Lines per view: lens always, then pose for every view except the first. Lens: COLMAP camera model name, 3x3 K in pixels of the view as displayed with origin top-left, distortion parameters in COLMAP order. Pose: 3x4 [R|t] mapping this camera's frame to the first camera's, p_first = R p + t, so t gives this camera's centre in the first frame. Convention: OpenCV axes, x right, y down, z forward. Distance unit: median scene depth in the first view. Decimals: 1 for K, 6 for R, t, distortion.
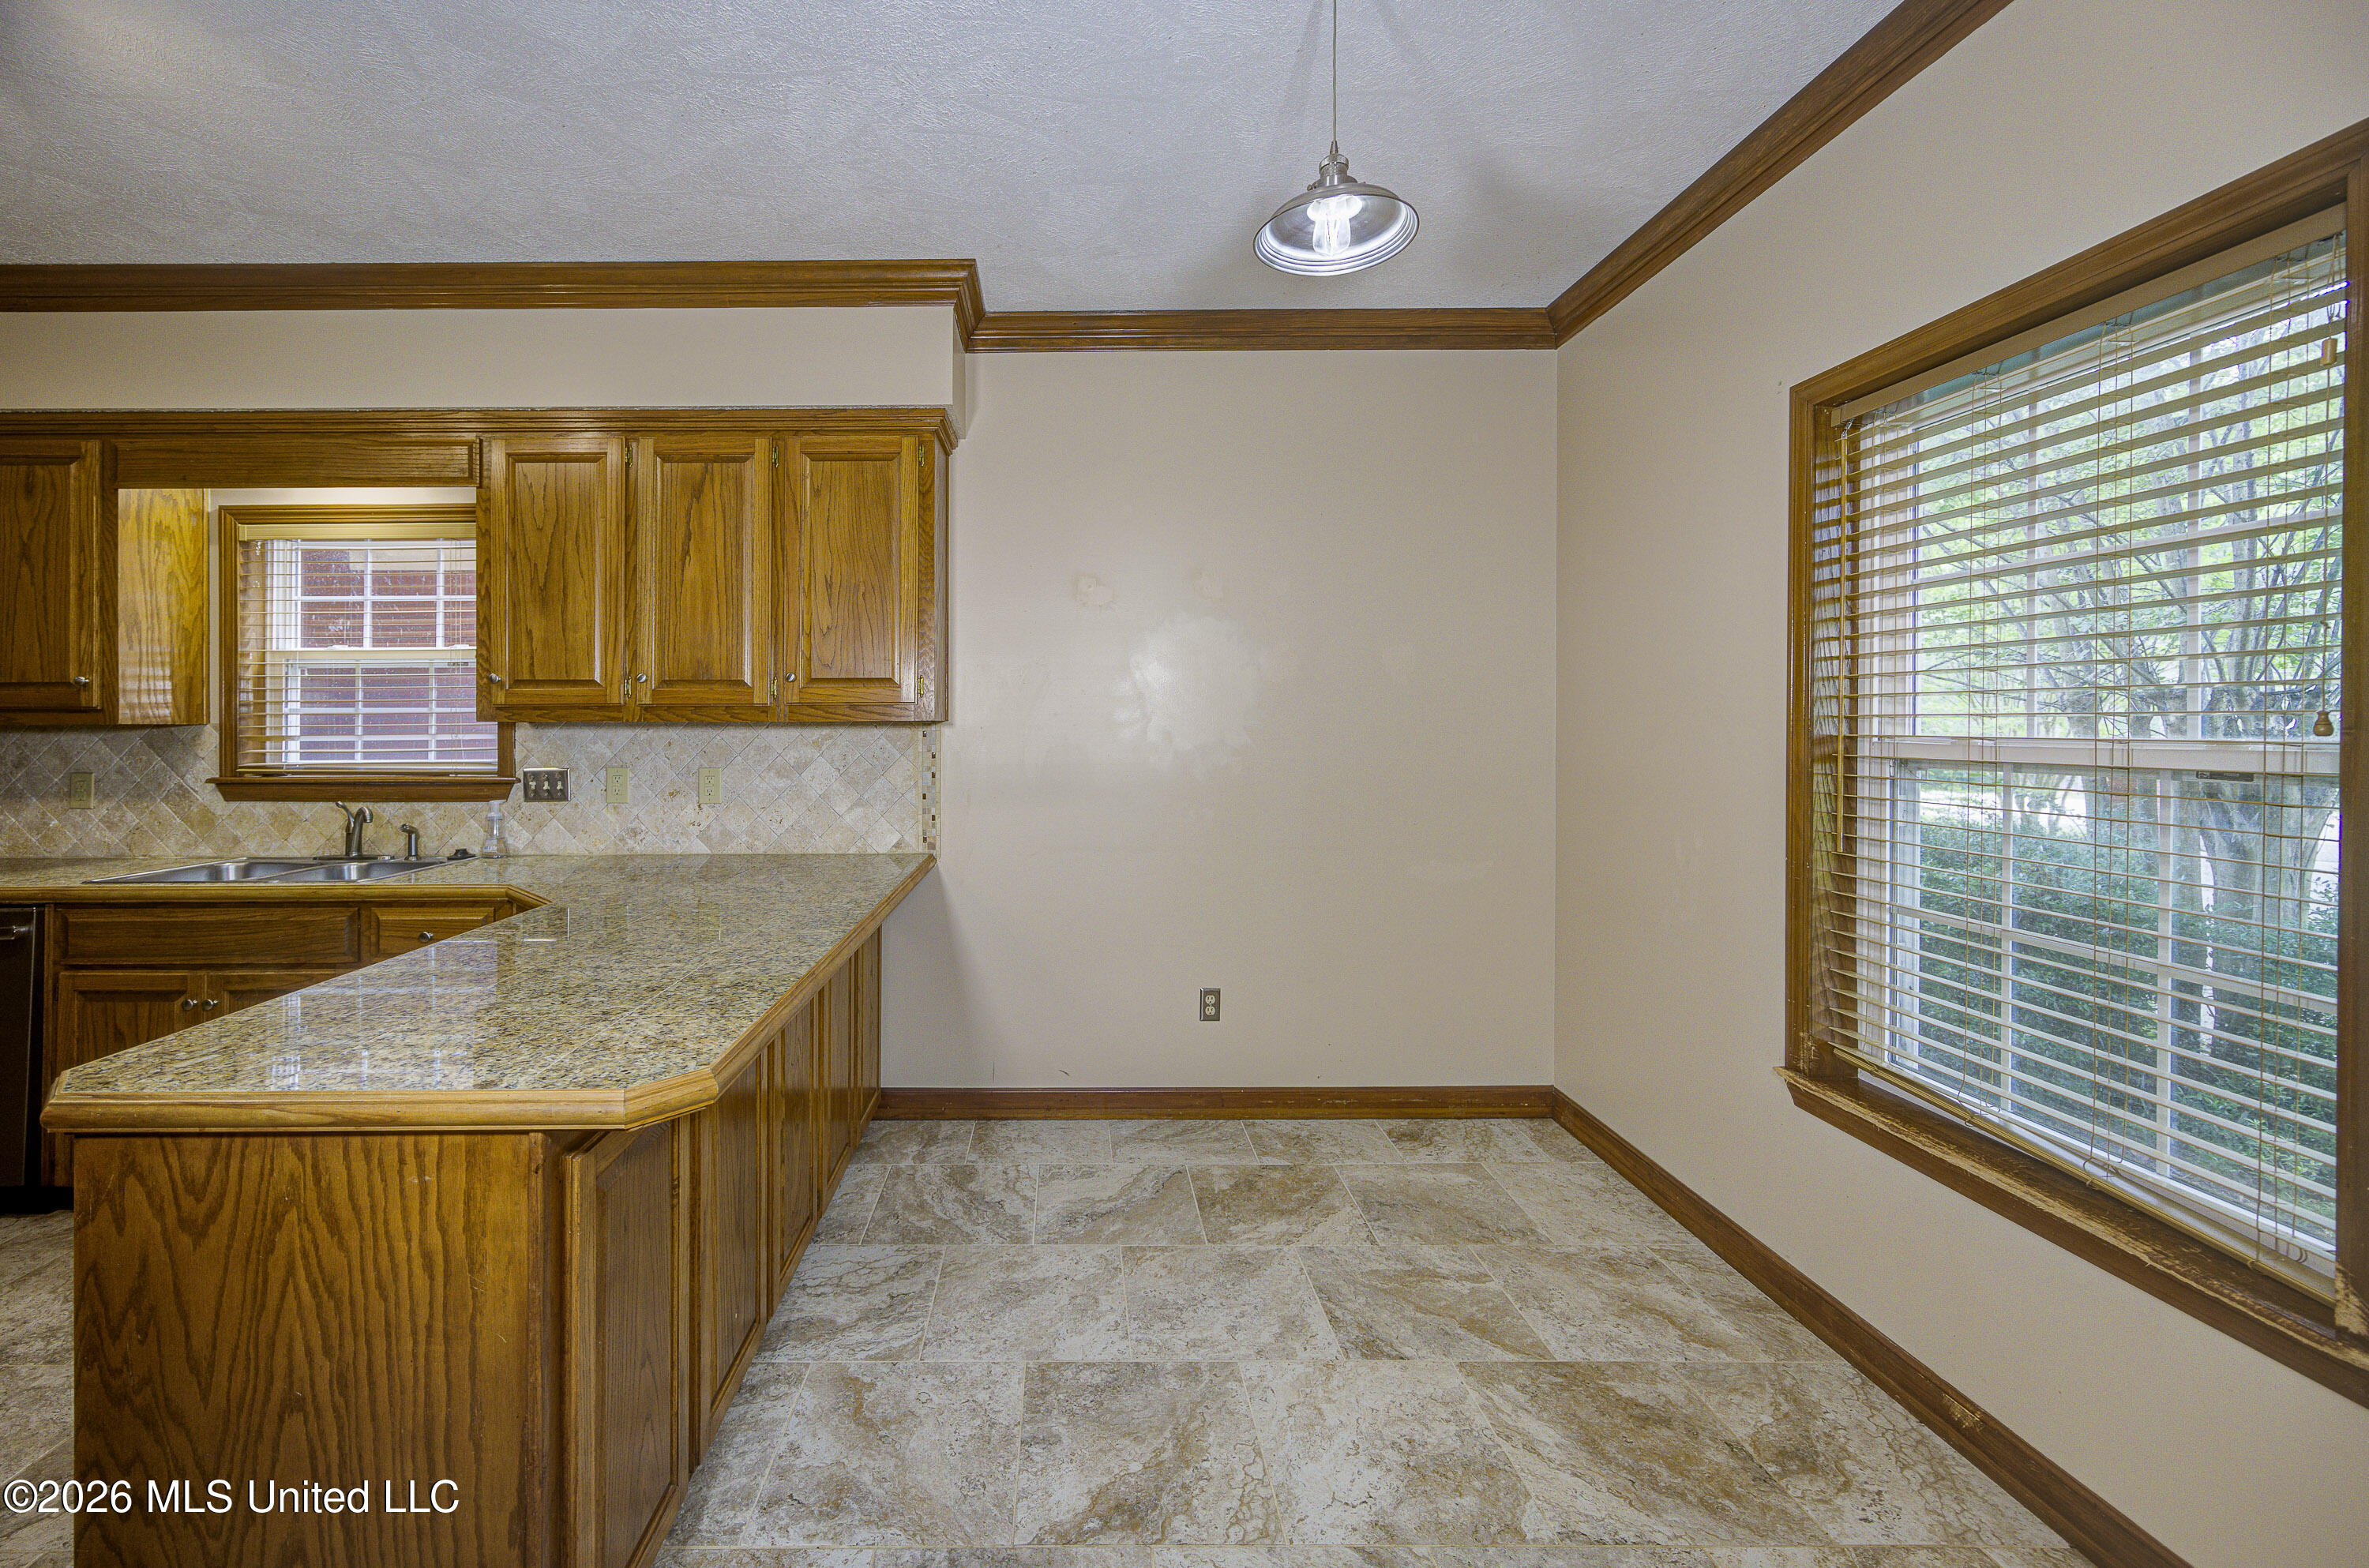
lens RADIAL K [[943.9, 0, 1073.9], [0, 943.9, 719.1], [0, 0, 1]] dist [0.001168, -0.000857]
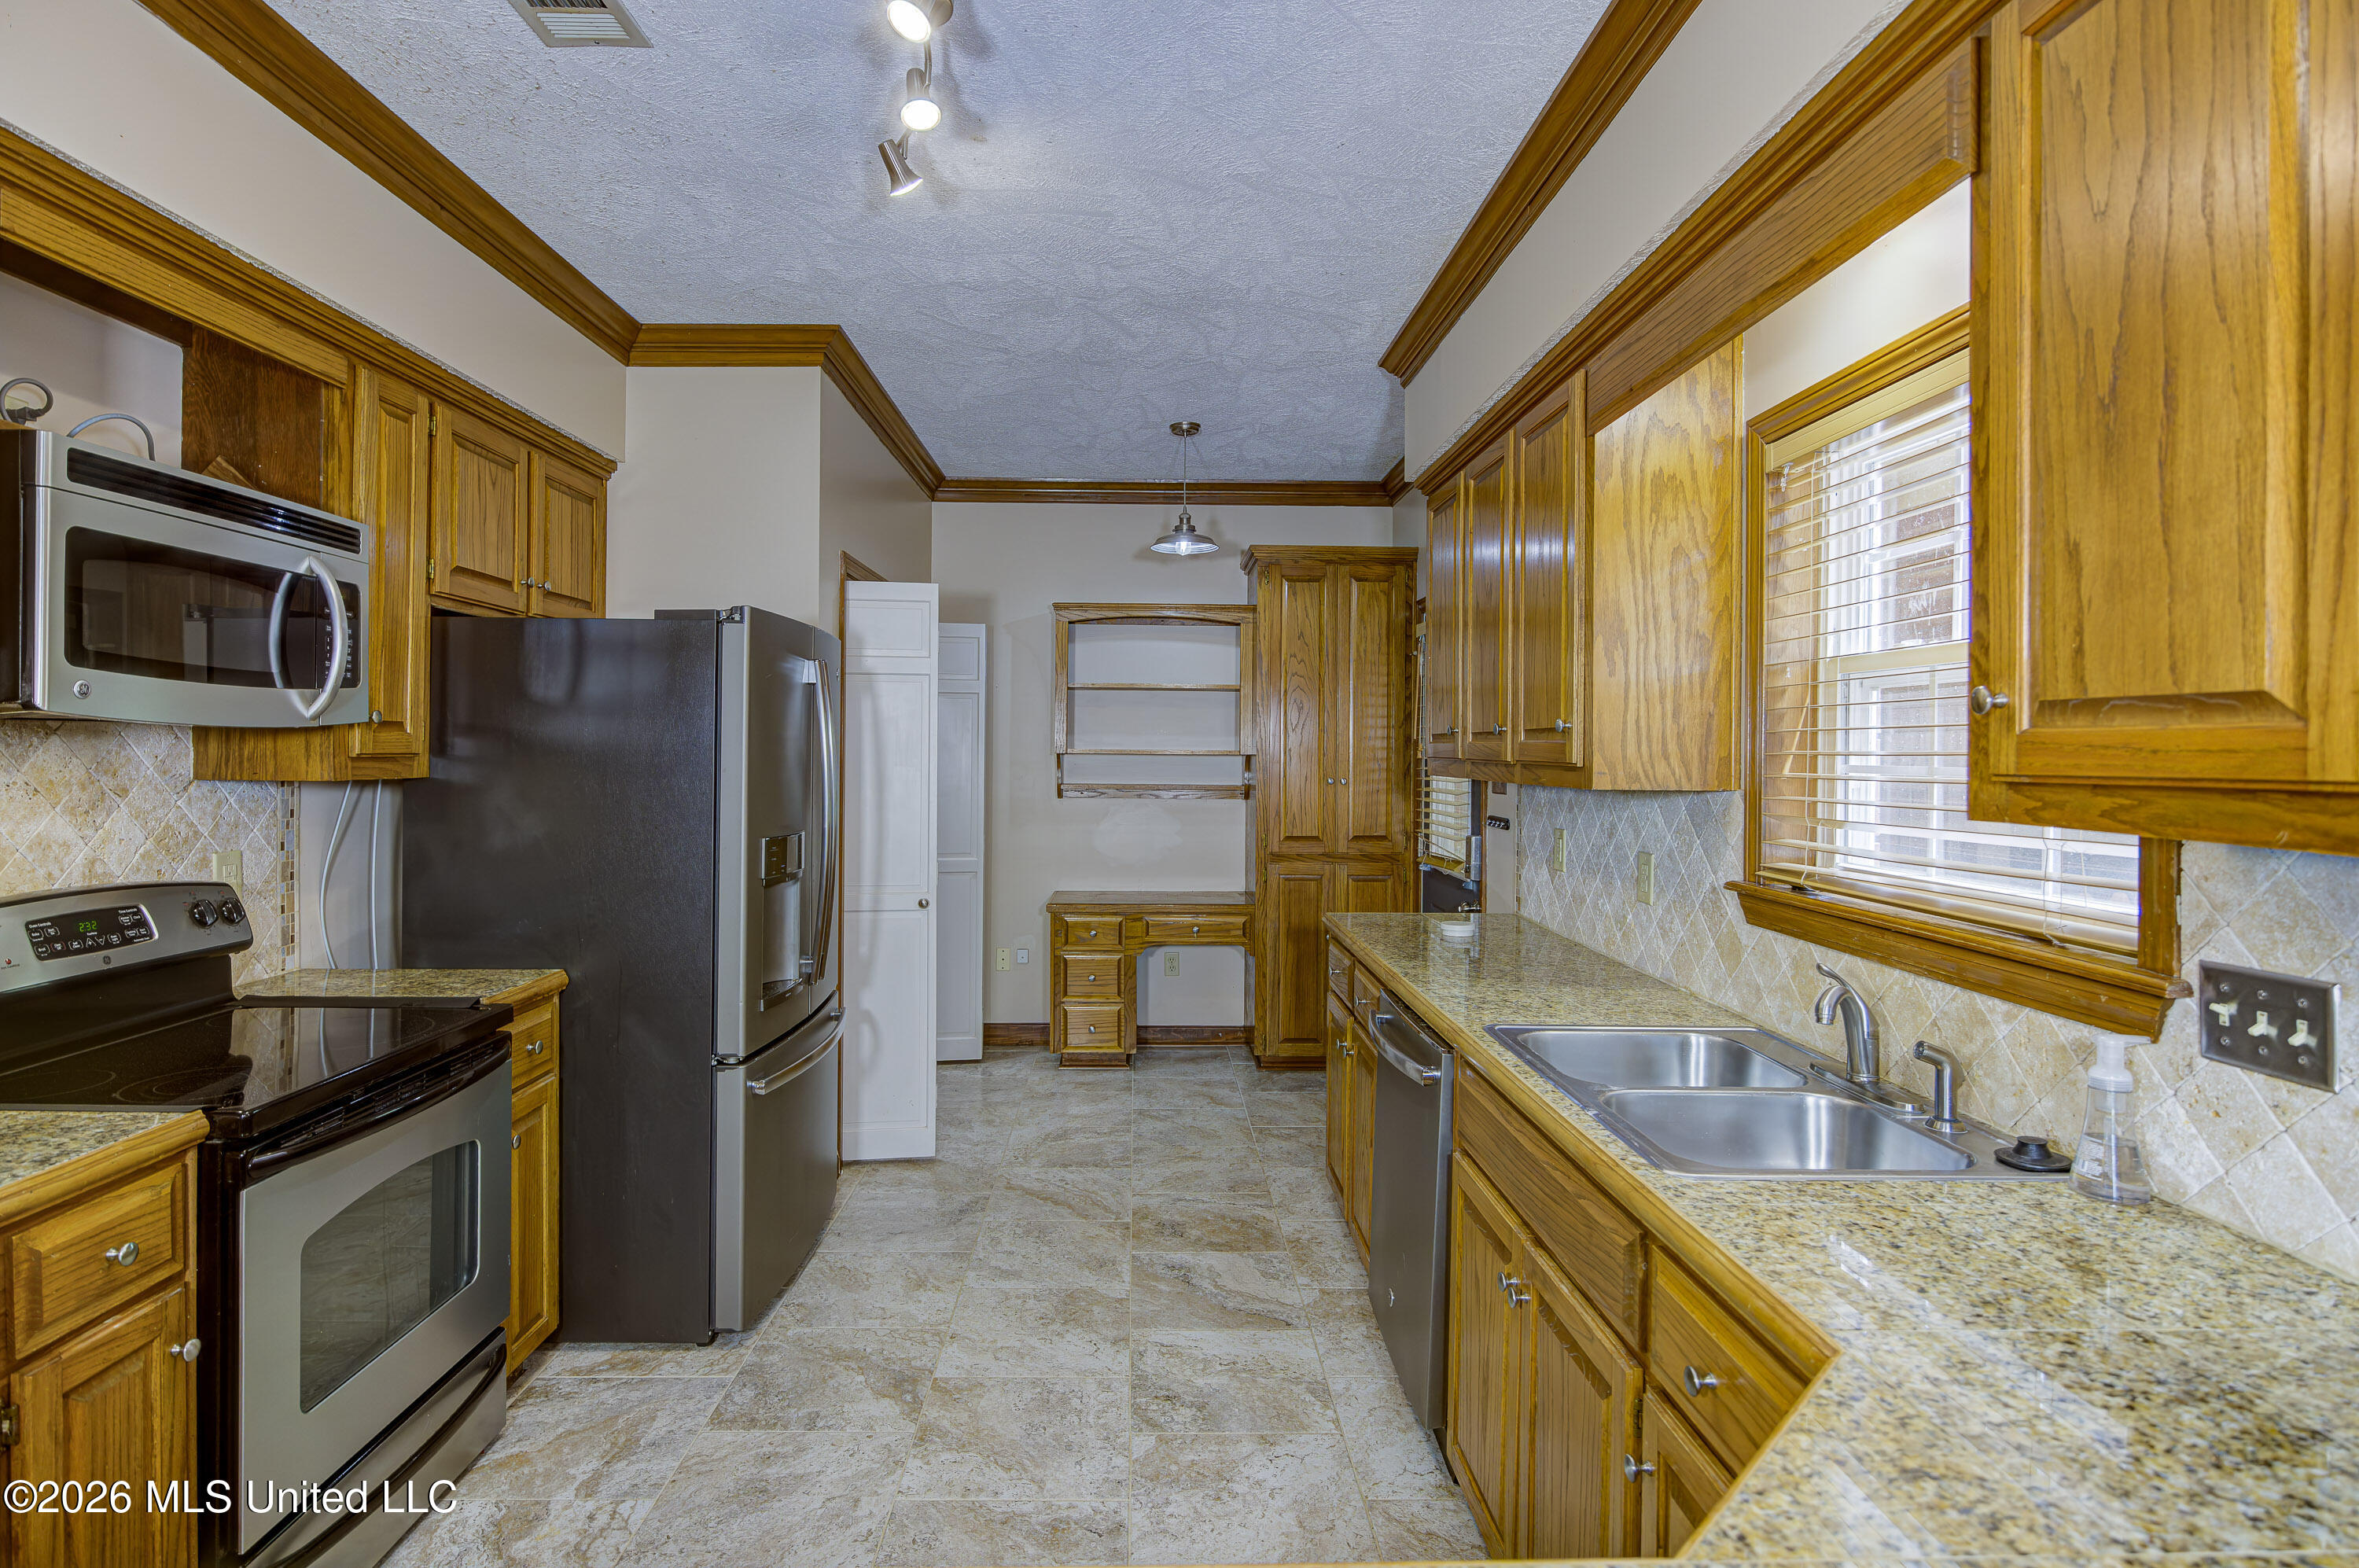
lens RADIAL K [[1195.3, 0, 1161.0], [0, 1195.3, 747.7], [0, 0, 1]] dist [-0.006165, 0.000894]
pose [[0.018484, 0.002405, -0.999826, -0.180589], [0.002542, 0.999994, 0.002453, -0.027419], [0.999826, -0.002586, 0.018477, 0.684859]]
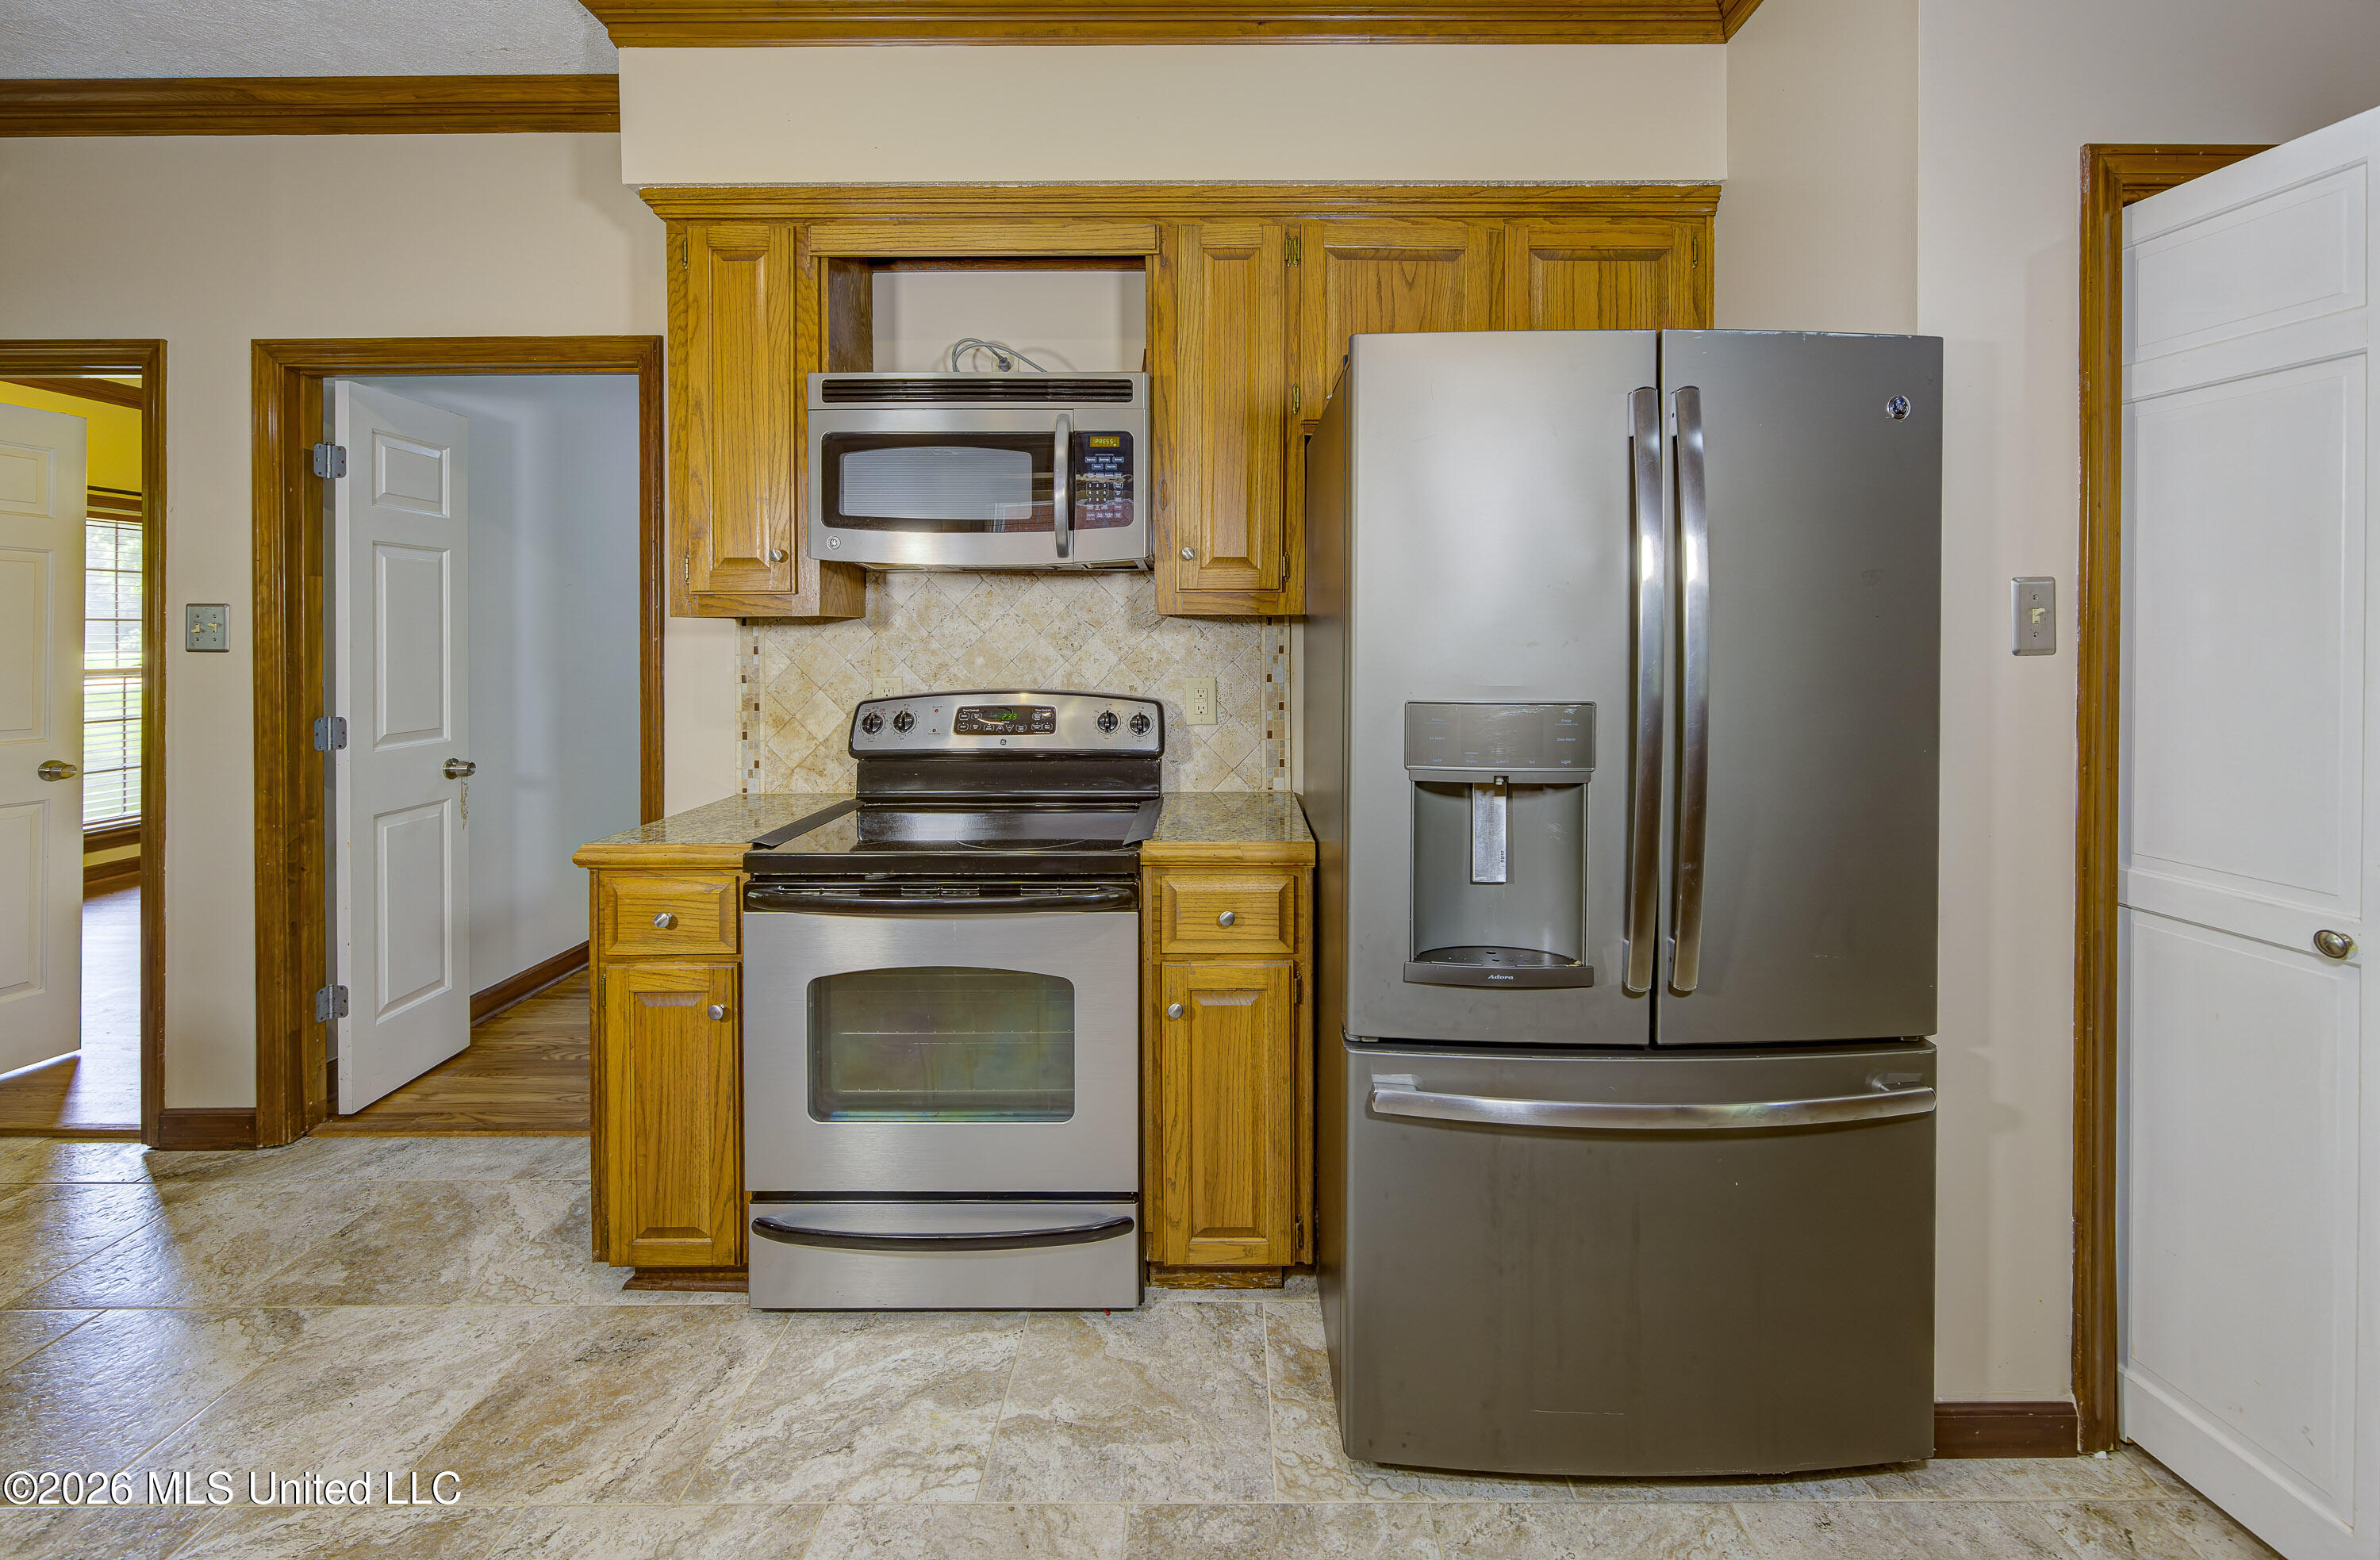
lens RADIAL K [[948.2, 0, 1105.4], [0, 948.2, 635.0], [0, 0, 1]] dist [0.001168, -0.000857]
pose [[-0.999987, 0.004813, 0.001600, -1.032287], [0.004811, 0.999987, -0.001553, 0.014989], [-0.001608, -0.001546, -0.999998, 0.860693]]
